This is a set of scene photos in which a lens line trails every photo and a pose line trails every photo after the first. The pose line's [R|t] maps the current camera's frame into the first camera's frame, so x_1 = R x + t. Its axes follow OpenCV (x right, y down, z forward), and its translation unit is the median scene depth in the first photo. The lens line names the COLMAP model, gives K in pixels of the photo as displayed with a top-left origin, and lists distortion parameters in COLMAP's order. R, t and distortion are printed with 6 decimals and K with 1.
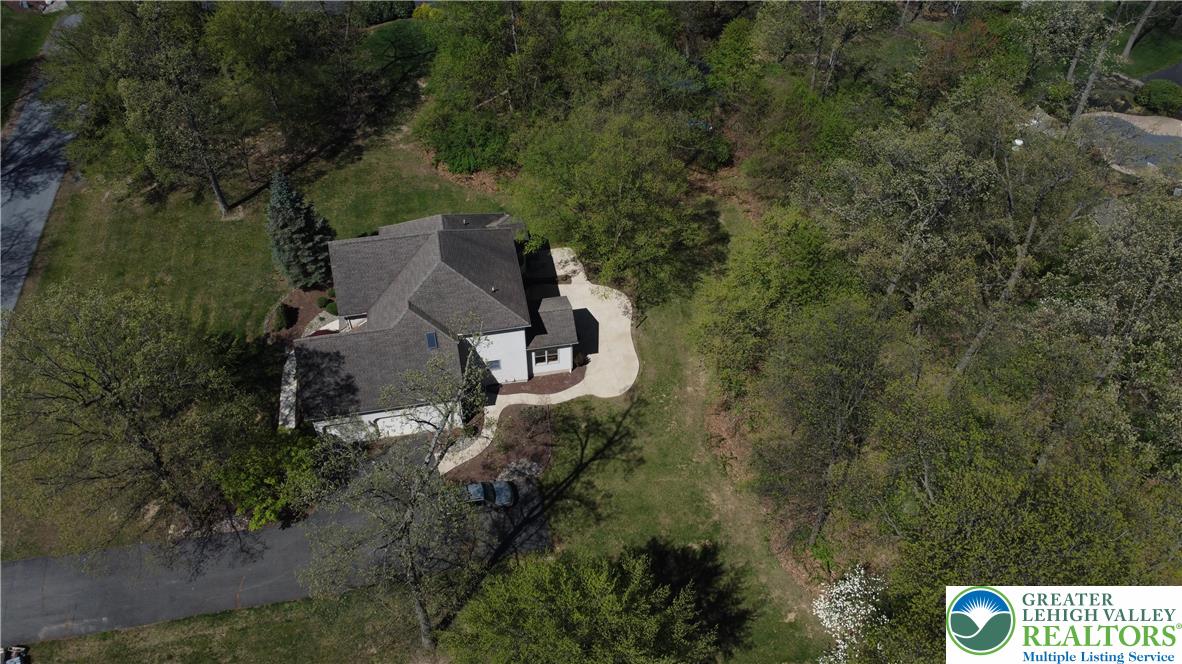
lens RADIAL K [[894.2, 0, 585.7], [0, 894.2, 337.2], [0, 0, 1]] dist [0.016591, -0.030527]
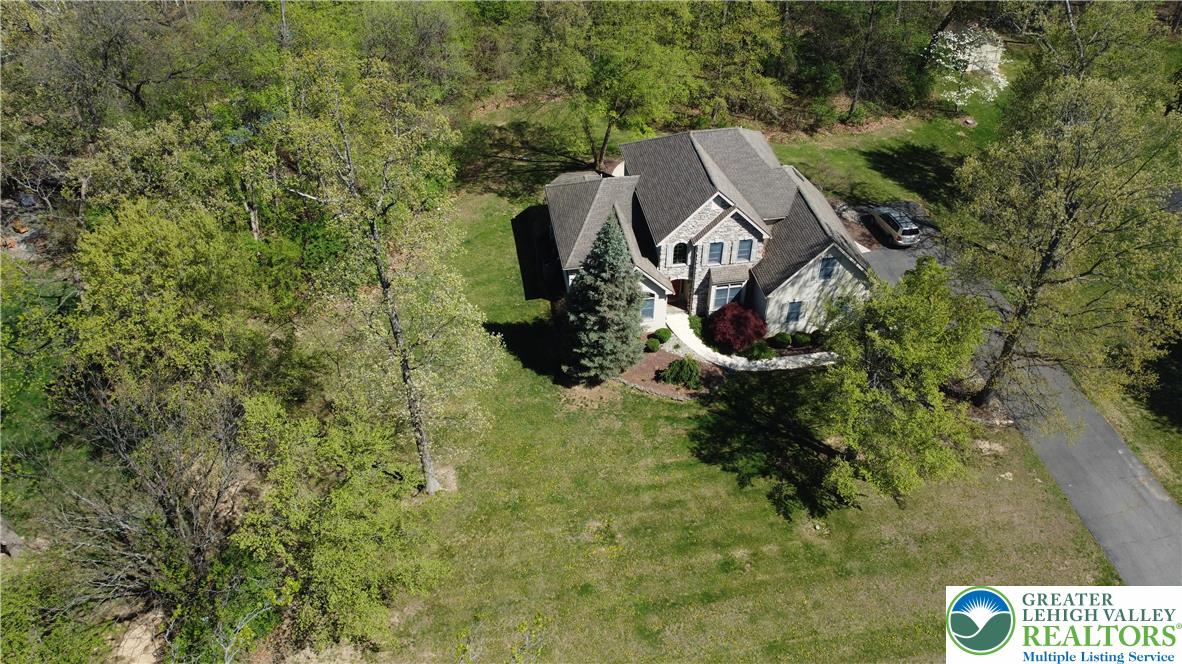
lens RADIAL K [[891.8, 0, 589.9], [0, 891.8, 337.9], [0, 0, 1]] dist [0.010572, -0.004202]
pose [[0.030772, -0.666527, 0.744846, -0.979162], [0.729380, 0.524497, 0.439214, -0.480310], [-0.683417, 0.529760, 0.502290, 0.696946]]
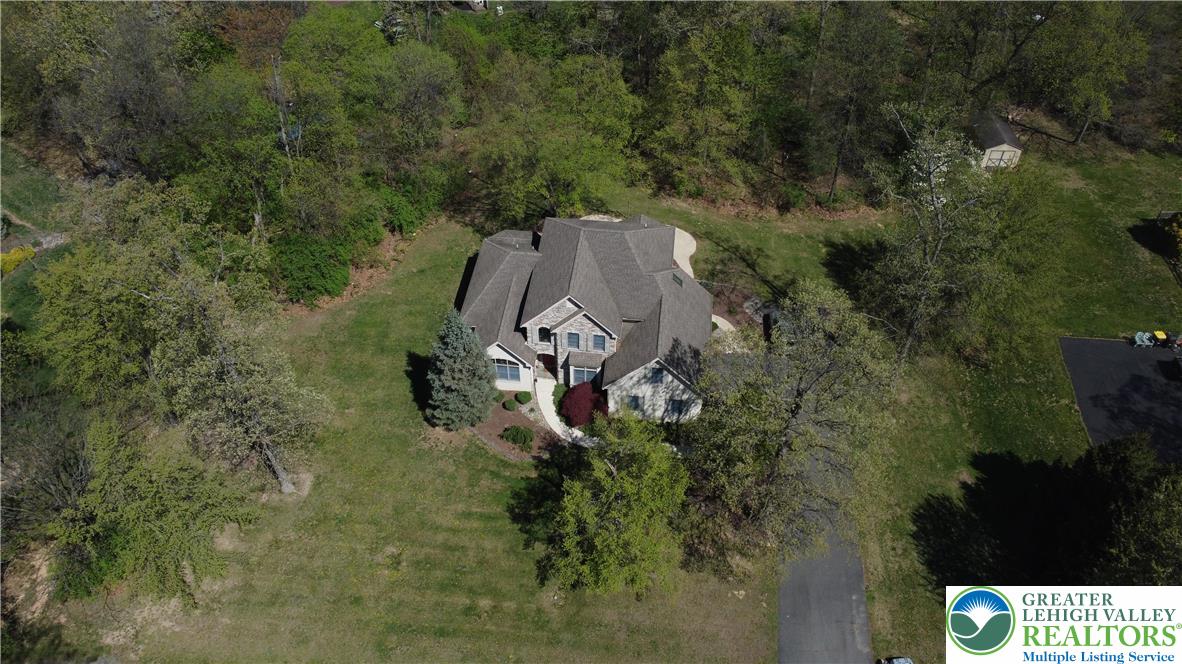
lens RADIAL K [[891.8, 0, 589.9], [0, 891.8, 337.9], [0, 0, 1]] dist [0.010572, -0.004202]
pose [[0.304501, -0.692455, 0.654053, -0.924574], [0.694425, 0.631381, 0.345154, -0.389112], [-0.651960, 0.349091, 0.673115, 0.312066]]
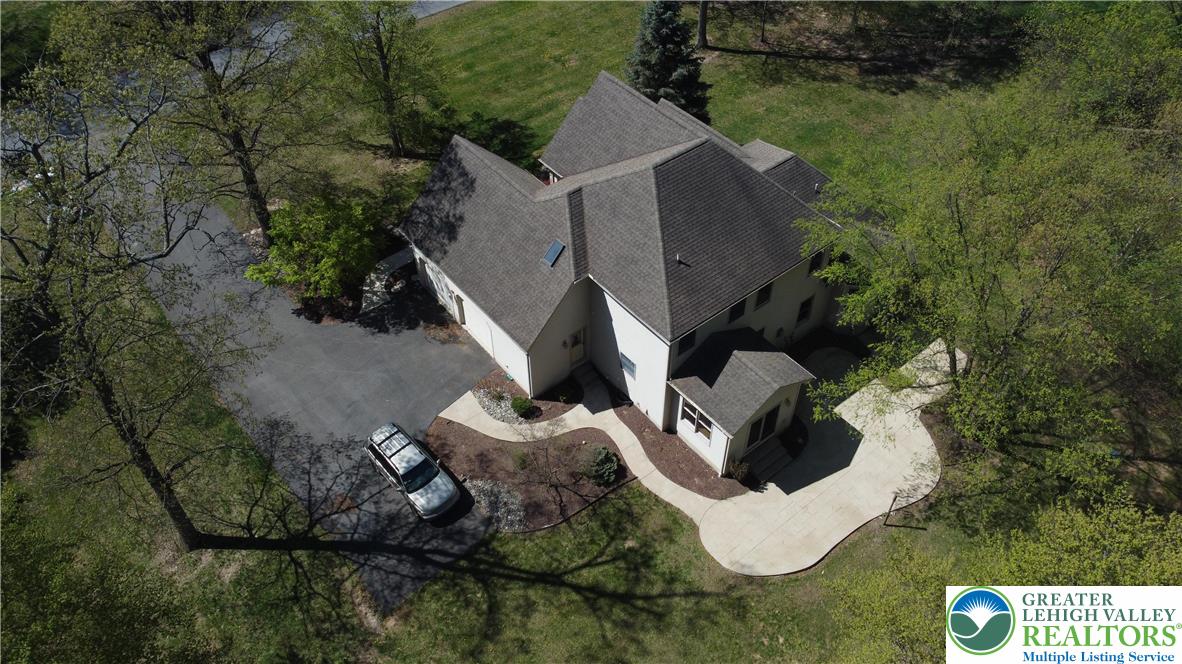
lens RADIAL K [[894.2, 0, 585.7], [0, 894.2, 337.2], [0, 0, 1]] dist [0.016591, -0.030527]
pose [[0.467777, 0.638522, -0.611125, 0.242621], [-0.639809, 0.721664, 0.264285, -0.124644], [0.609779, 0.267377, 0.746110, 0.515890]]
